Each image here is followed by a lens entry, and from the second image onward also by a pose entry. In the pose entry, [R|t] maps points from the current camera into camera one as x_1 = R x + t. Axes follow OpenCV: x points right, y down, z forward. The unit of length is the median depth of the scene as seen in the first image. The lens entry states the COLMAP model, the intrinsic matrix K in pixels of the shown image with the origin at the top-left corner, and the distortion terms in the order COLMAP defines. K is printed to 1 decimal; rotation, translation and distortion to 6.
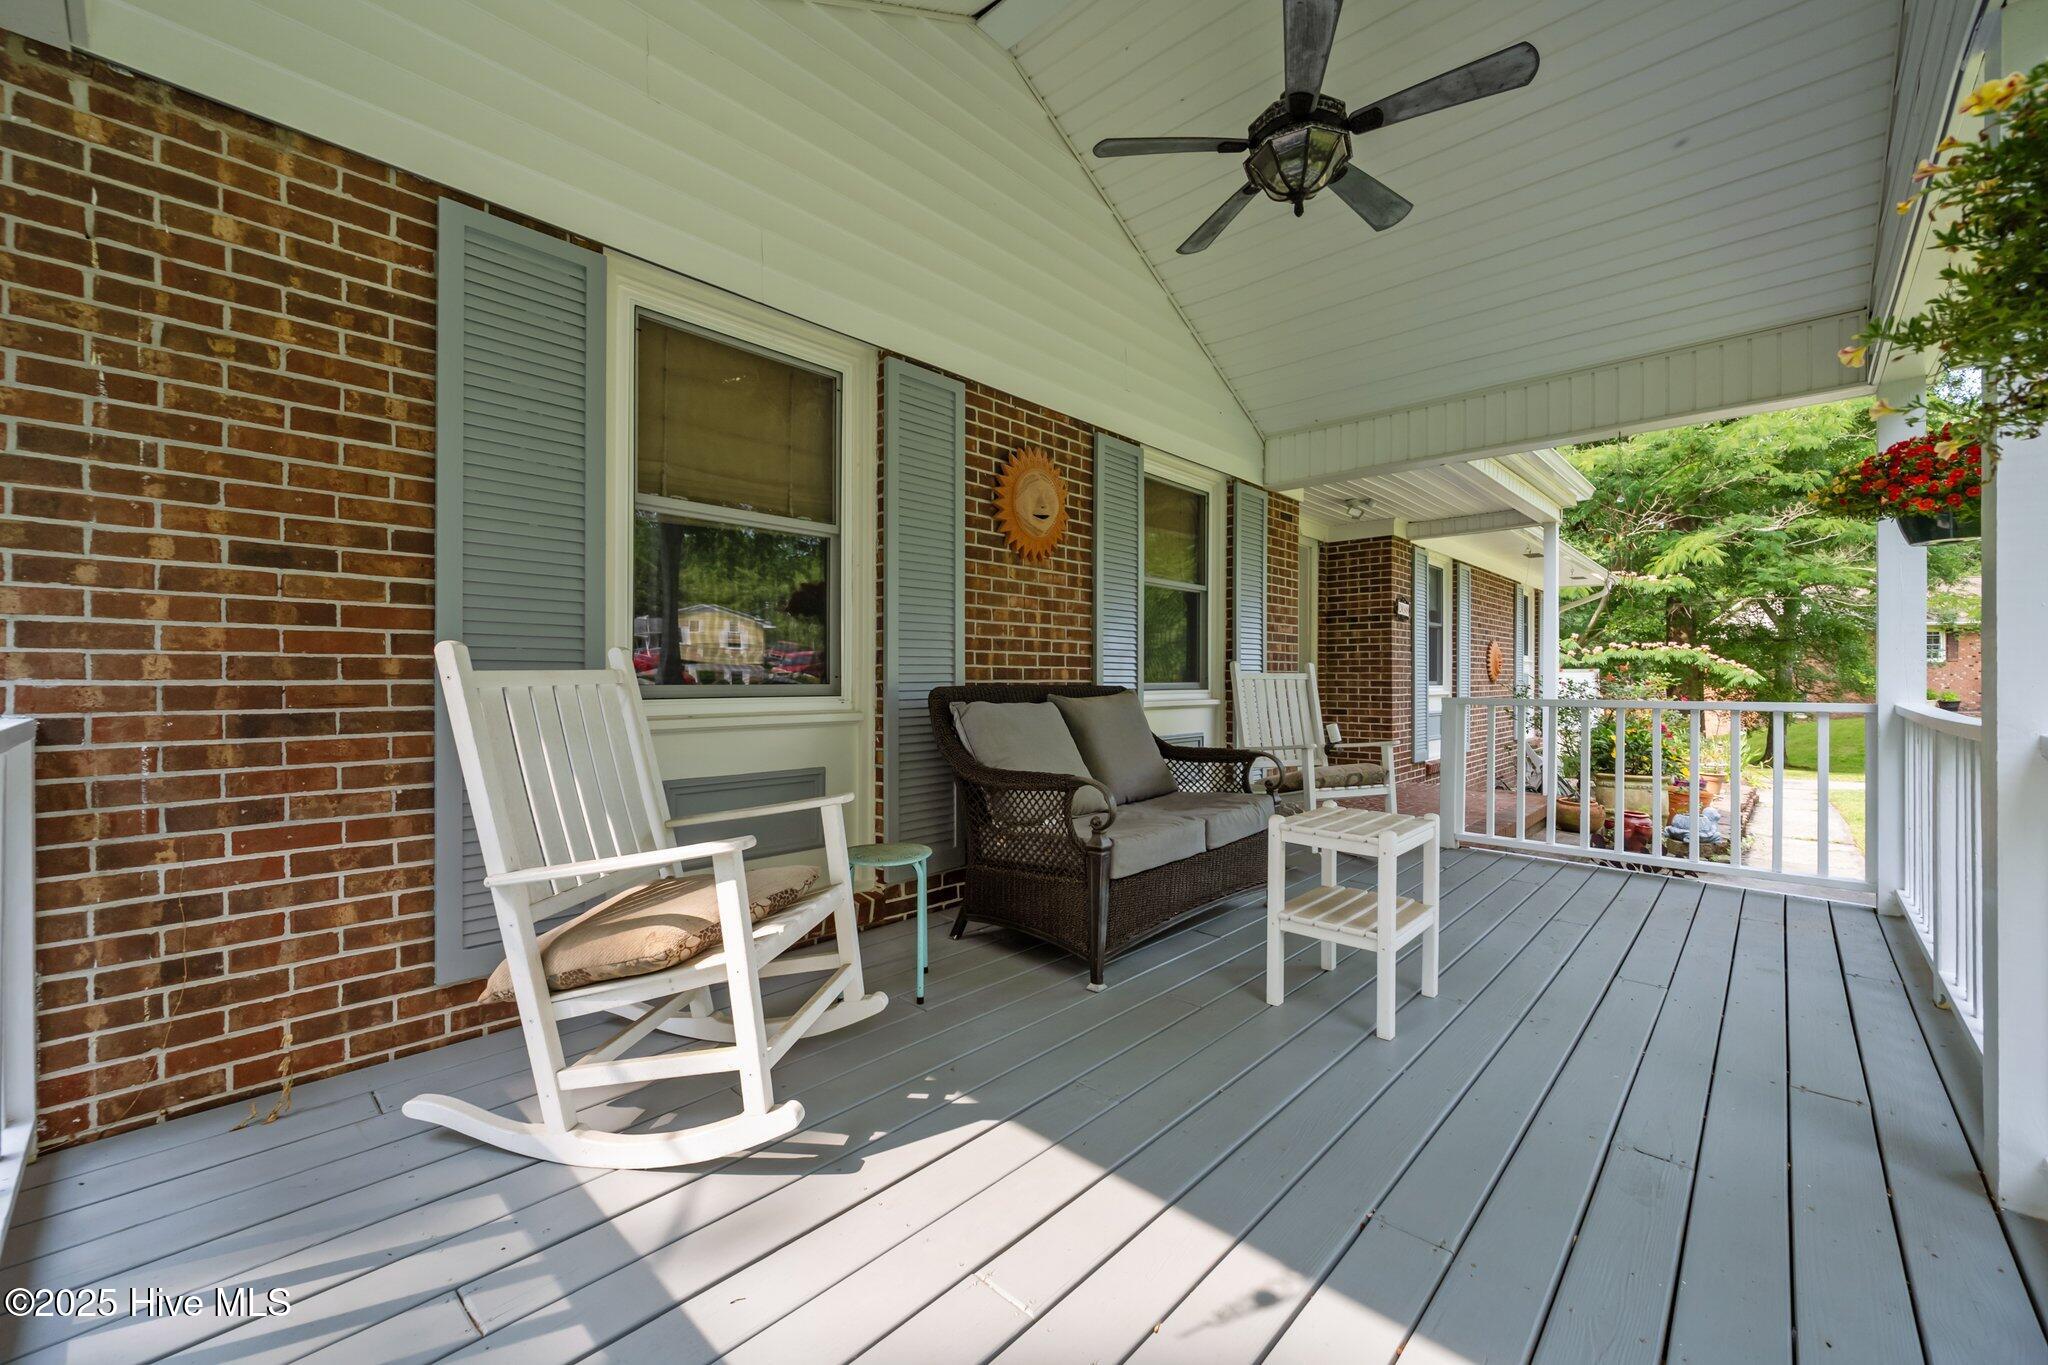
lens RADIAL K [[809.0, 0, 1035.1], [0, 809.0, 675.8], [0, 0, 1]] dist [0.002177, -0.000098]
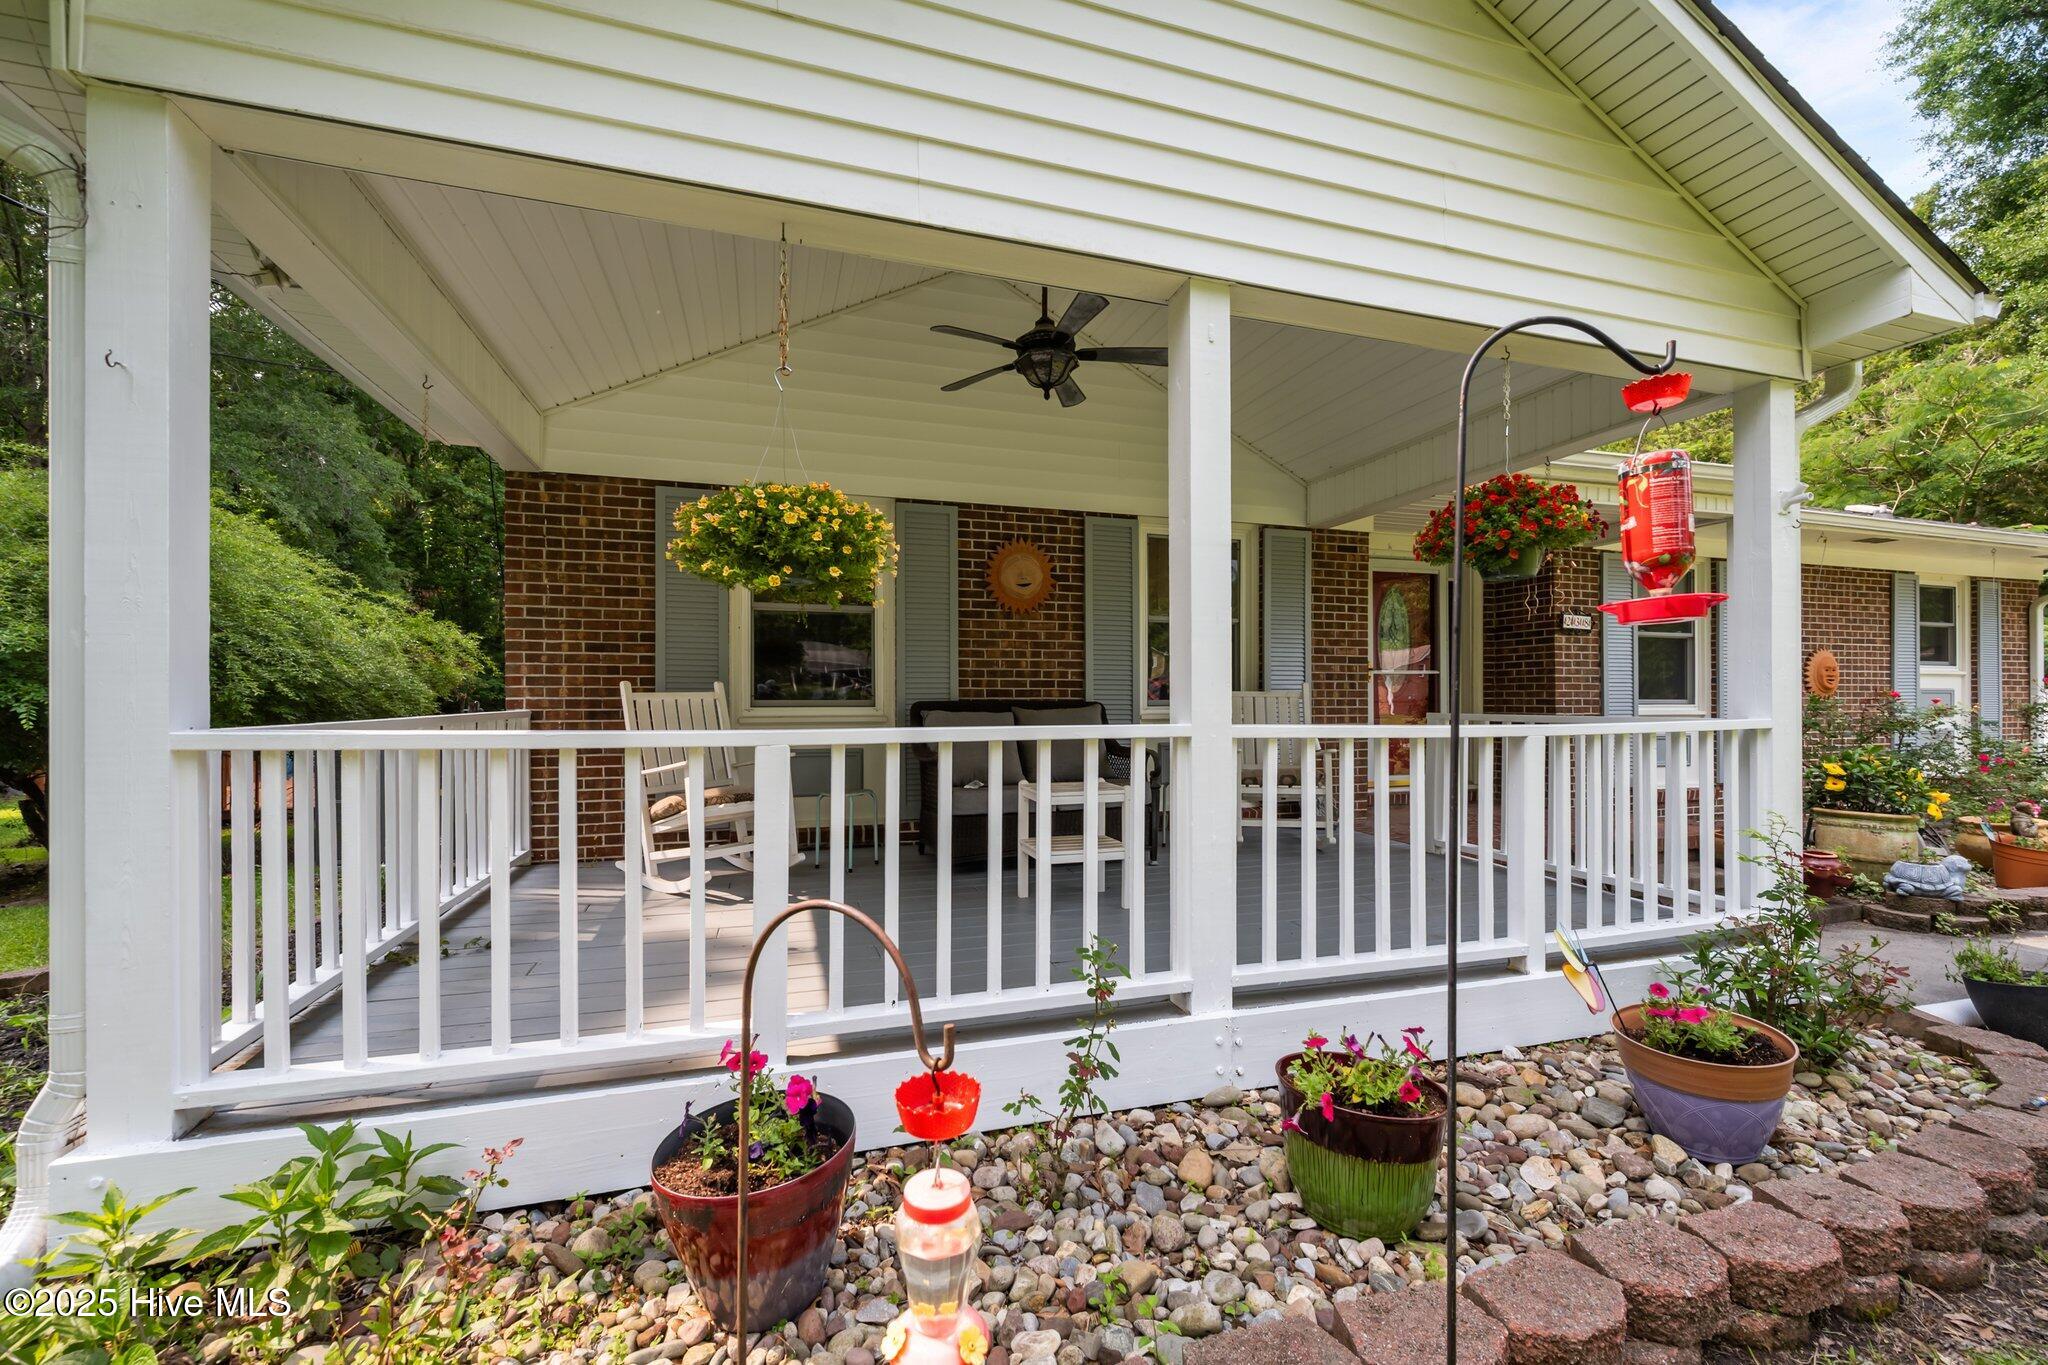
lens RADIAL K [[809.0, 0, 1023.6], [0, 809.0, 698.3], [0, 0, 1]] dist [0.002177, -0.000098]
pose [[0.864858, -0.003990, -0.502000, 0.756132], [0.003829, 0.999992, -0.001351, 0.009137], [0.502001, -0.000754, 0.864867, -0.263299]]
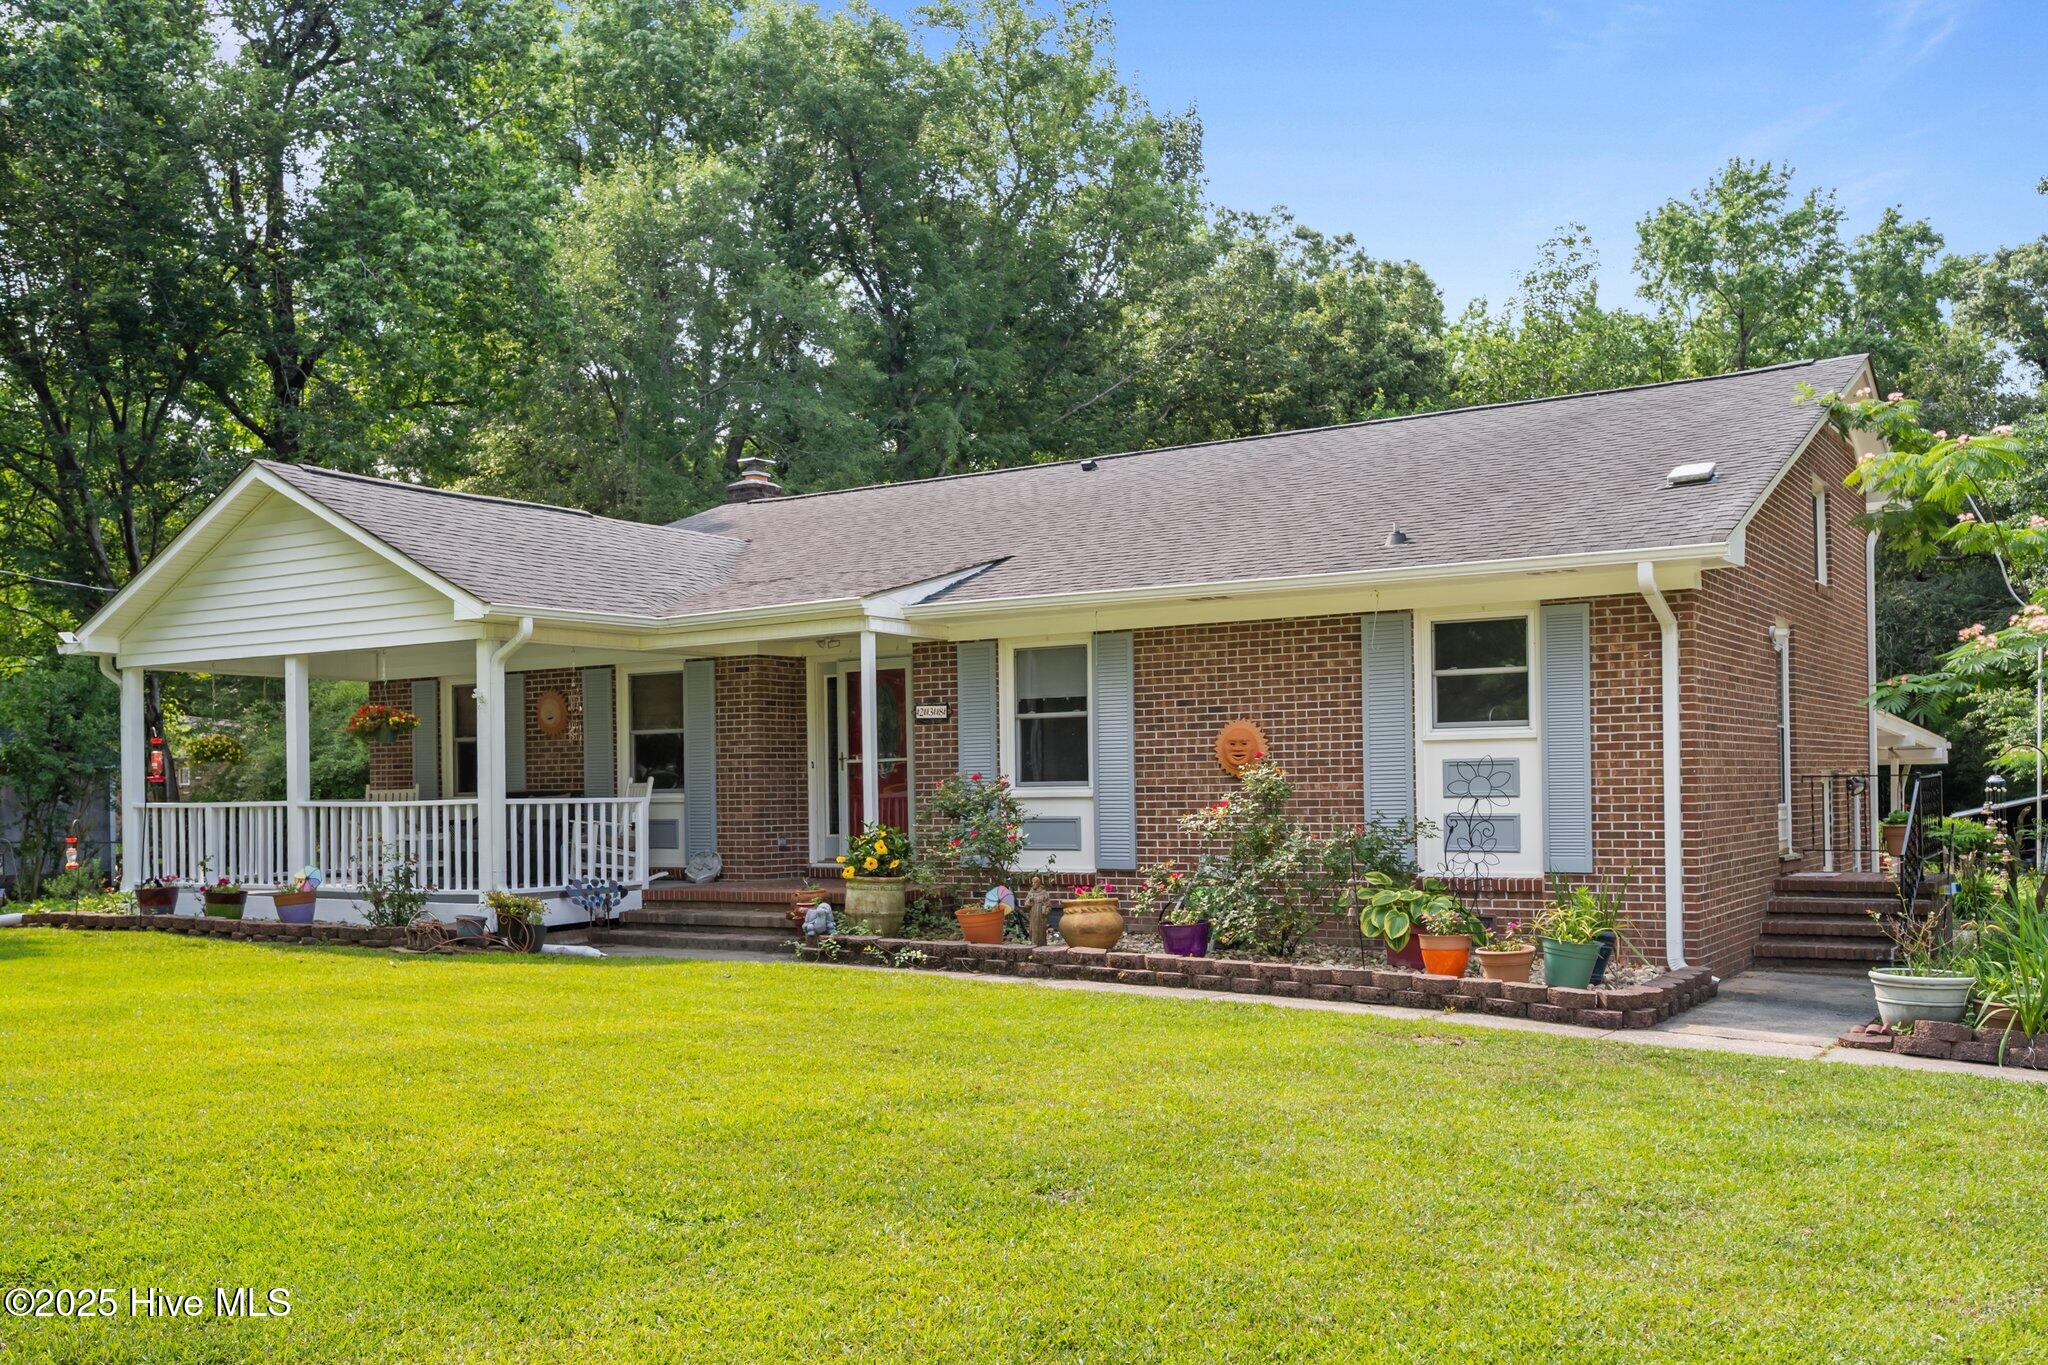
lens RADIAL K [[1808.5, 0, 1023.7], [0, 1808.5, 783.1], [0, 0, 1]] dist [0.004070, -0.003451]
pose [[0.178837, -0.009072, -0.983837, 5.492046], [0.017240, 0.999833, -0.006085, 0.044836], [0.983728, -0.015873, 0.178963, 1.443314]]
